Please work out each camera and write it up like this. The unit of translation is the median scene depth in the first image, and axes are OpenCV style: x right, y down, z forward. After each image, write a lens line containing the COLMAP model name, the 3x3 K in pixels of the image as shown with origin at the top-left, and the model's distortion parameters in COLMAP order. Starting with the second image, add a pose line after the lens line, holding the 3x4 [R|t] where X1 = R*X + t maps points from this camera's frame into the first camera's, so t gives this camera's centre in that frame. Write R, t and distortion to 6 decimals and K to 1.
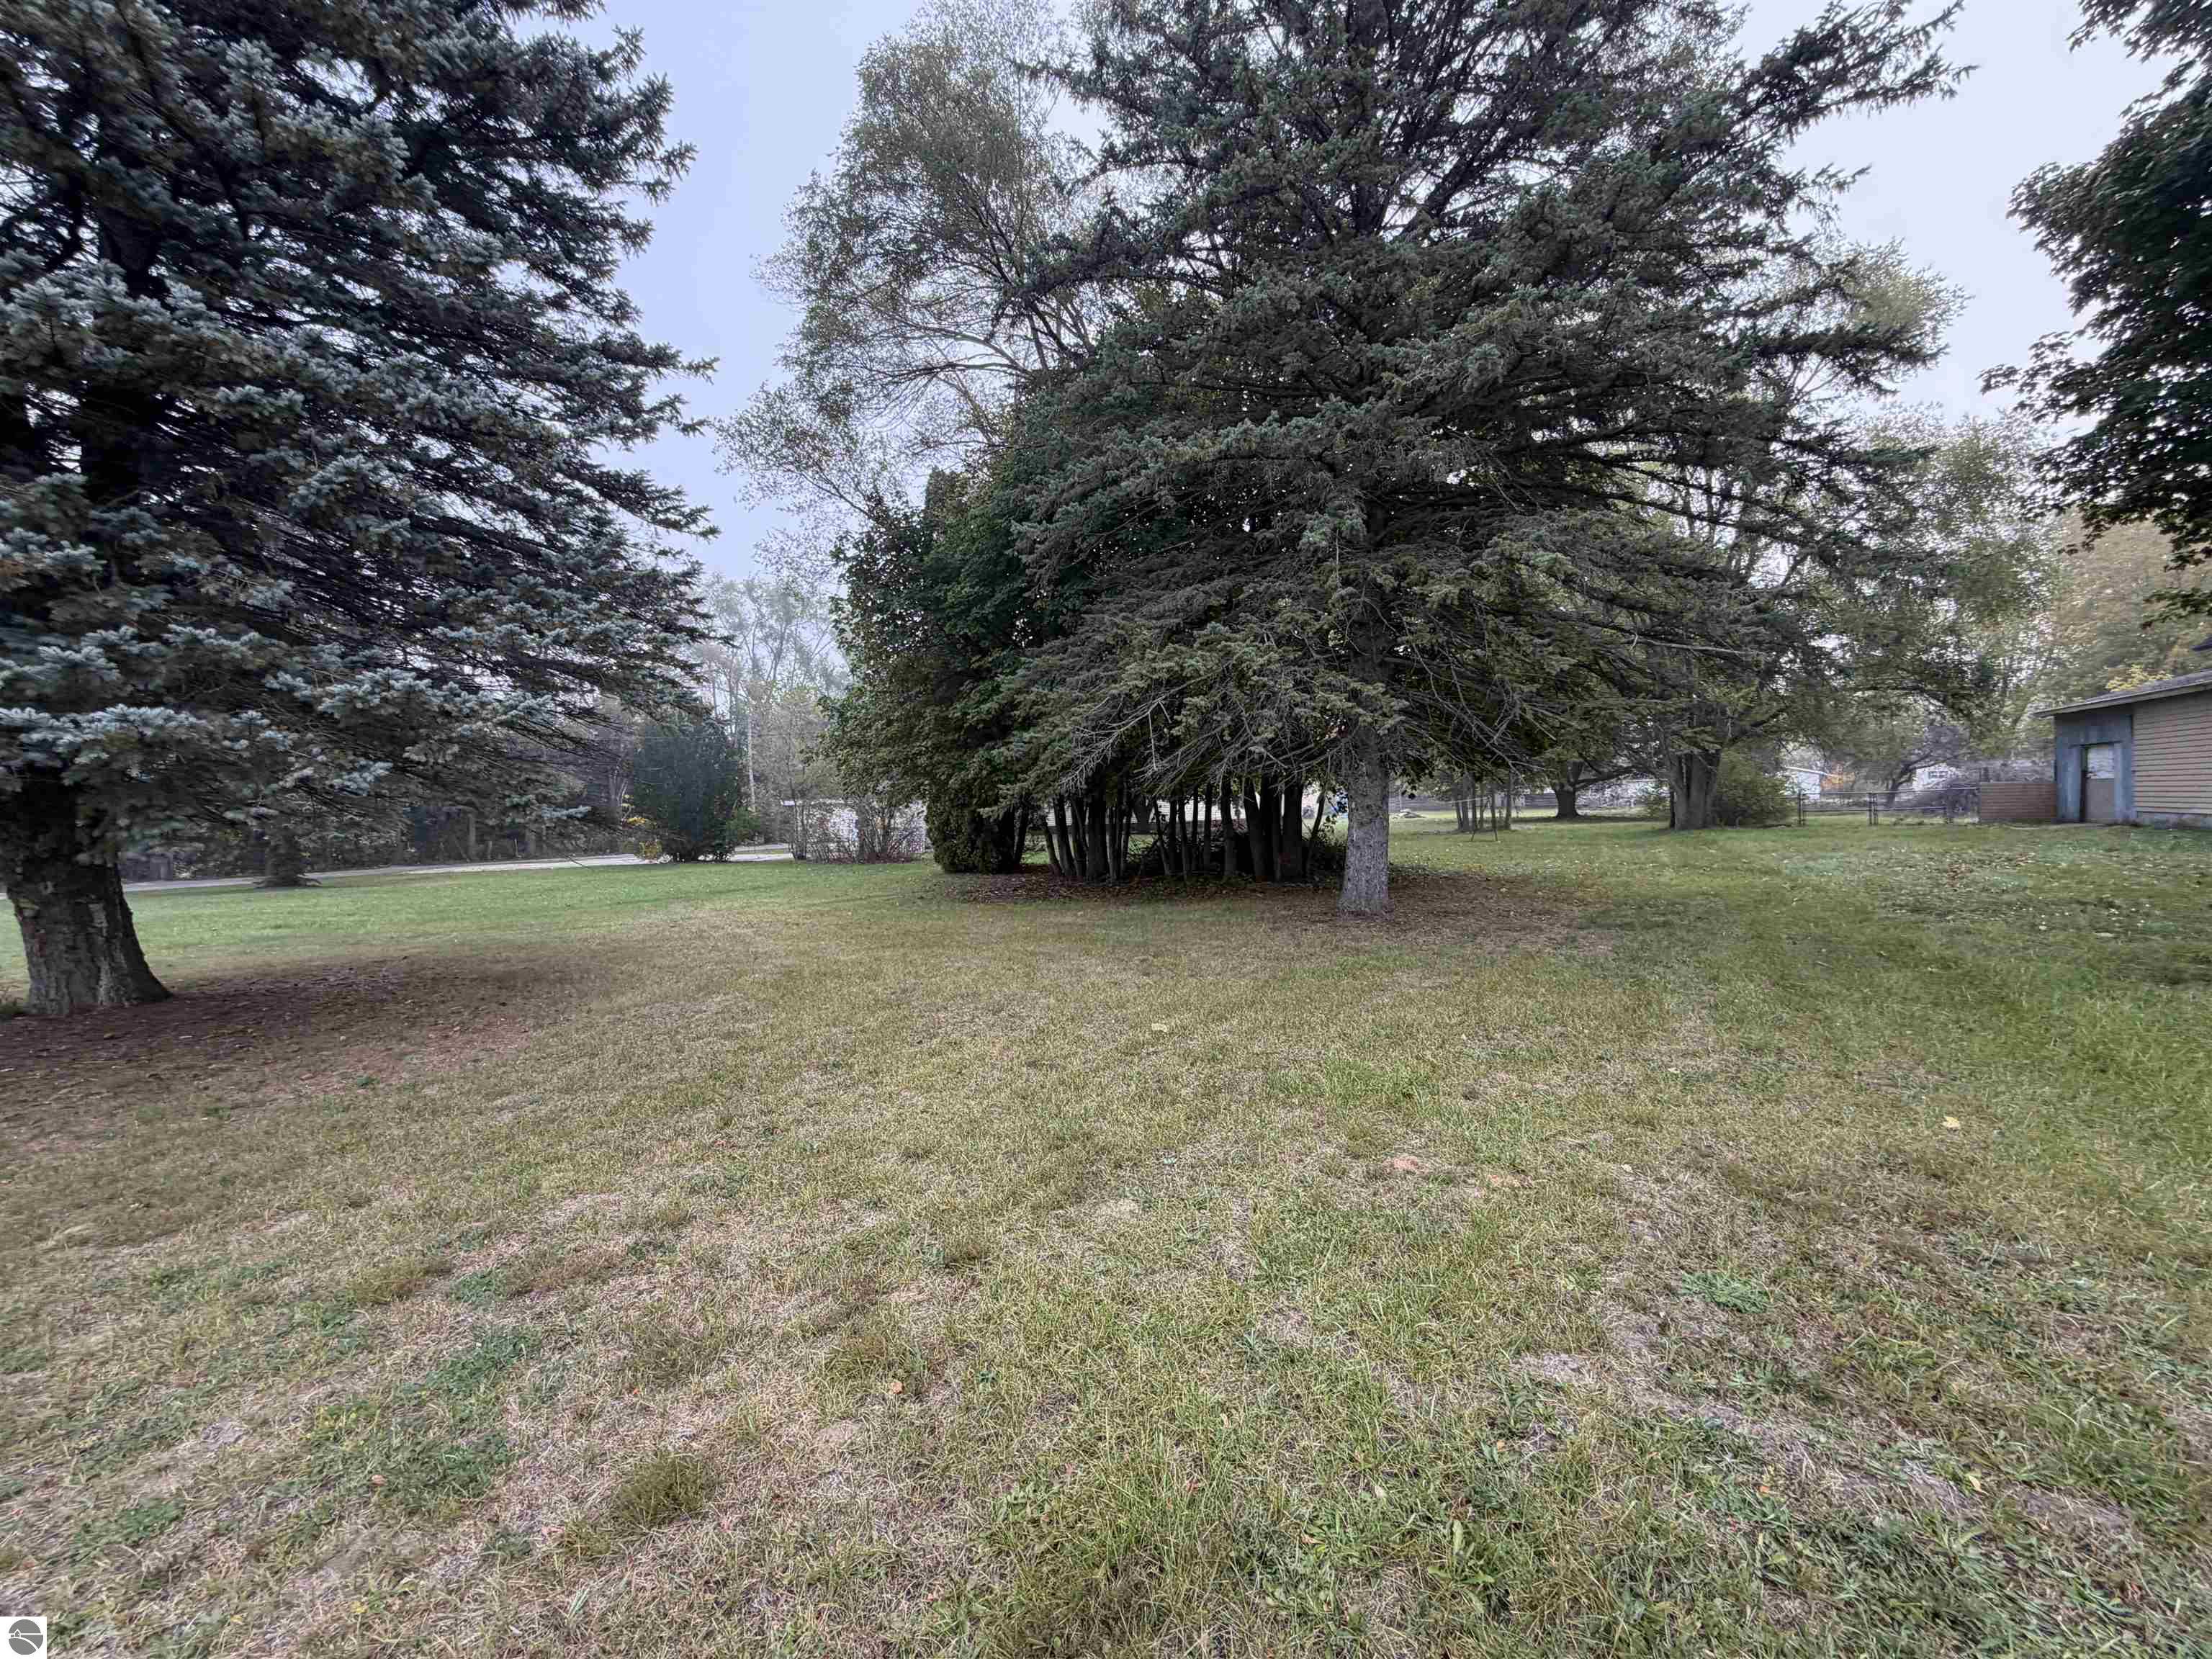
lens RADIAL K [[883.9, 0, 1106.0], [0, 883.9, 829.5], [0, 0, 1]] dist [0.010890, -0.004135]
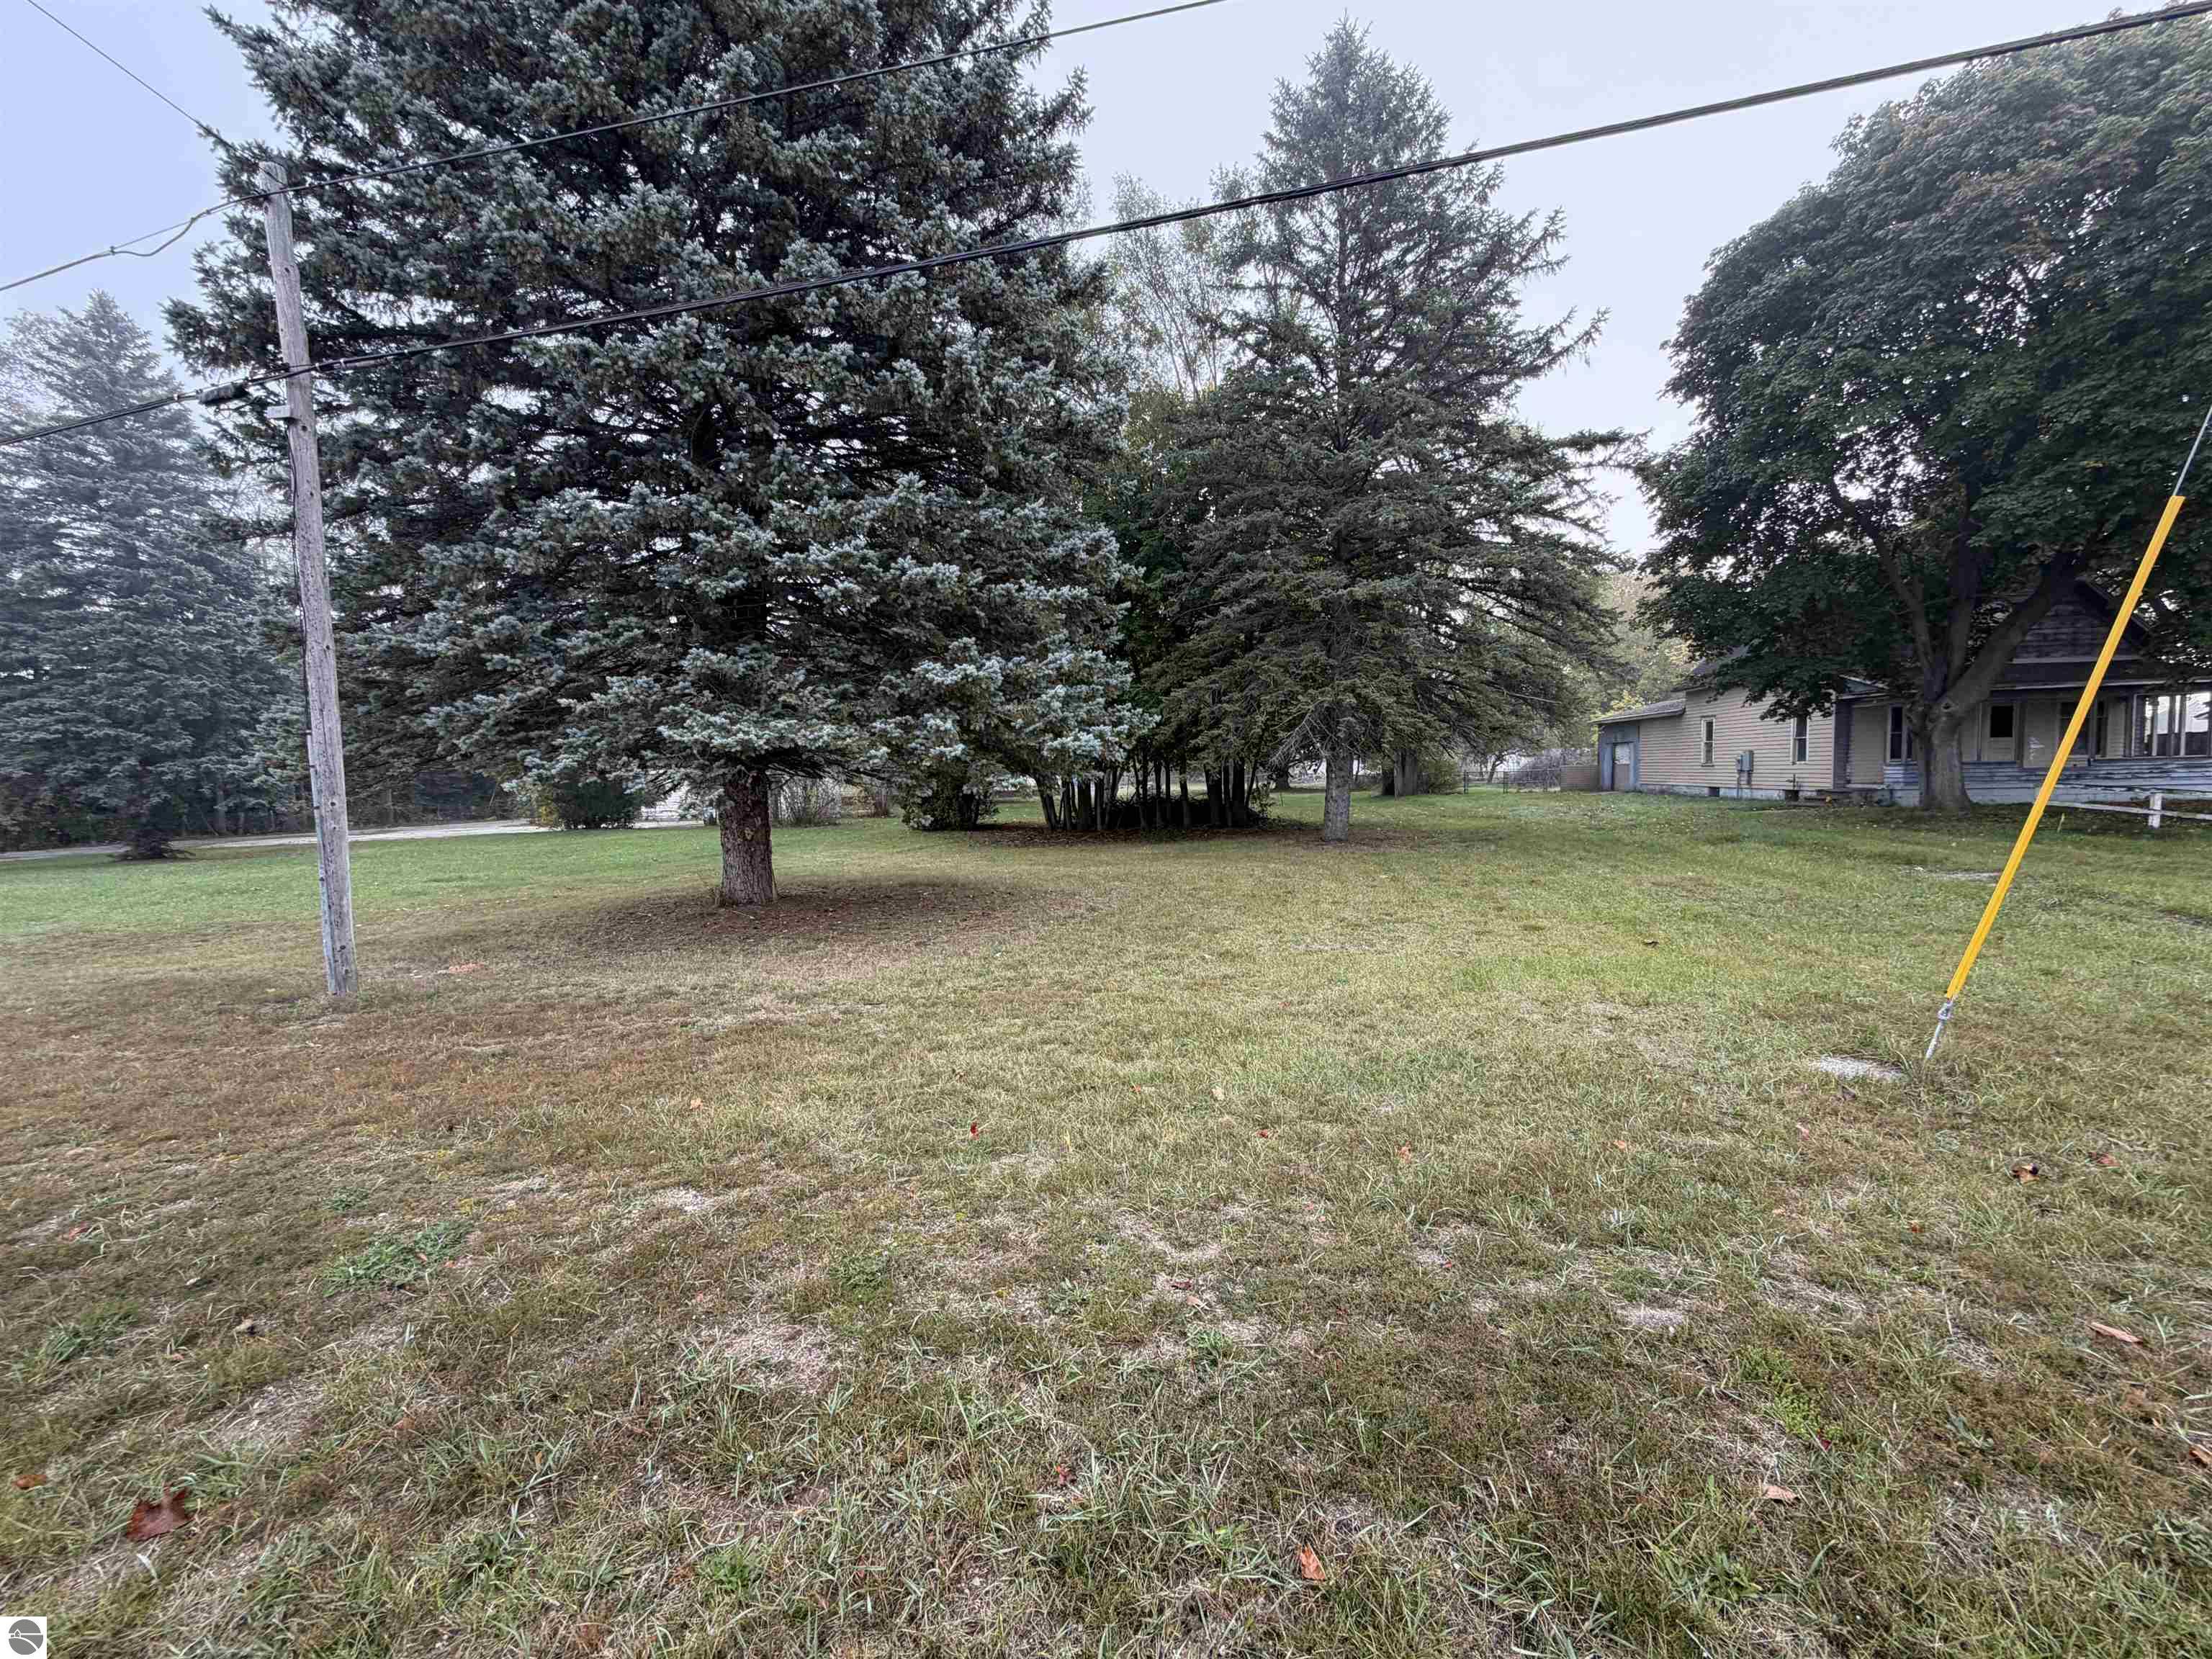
lens RADIAL K [[883.9, 0, 1106.0], [0, 883.9, 829.5], [0, 0, 1]] dist [0.010890, -0.004135]
pose [[0.937871, -0.014427, 0.346684, -0.342114], [0.004489, 0.999556, 0.029452, 0.011174], [-0.346955, -0.026066, 0.937520, -0.204421]]
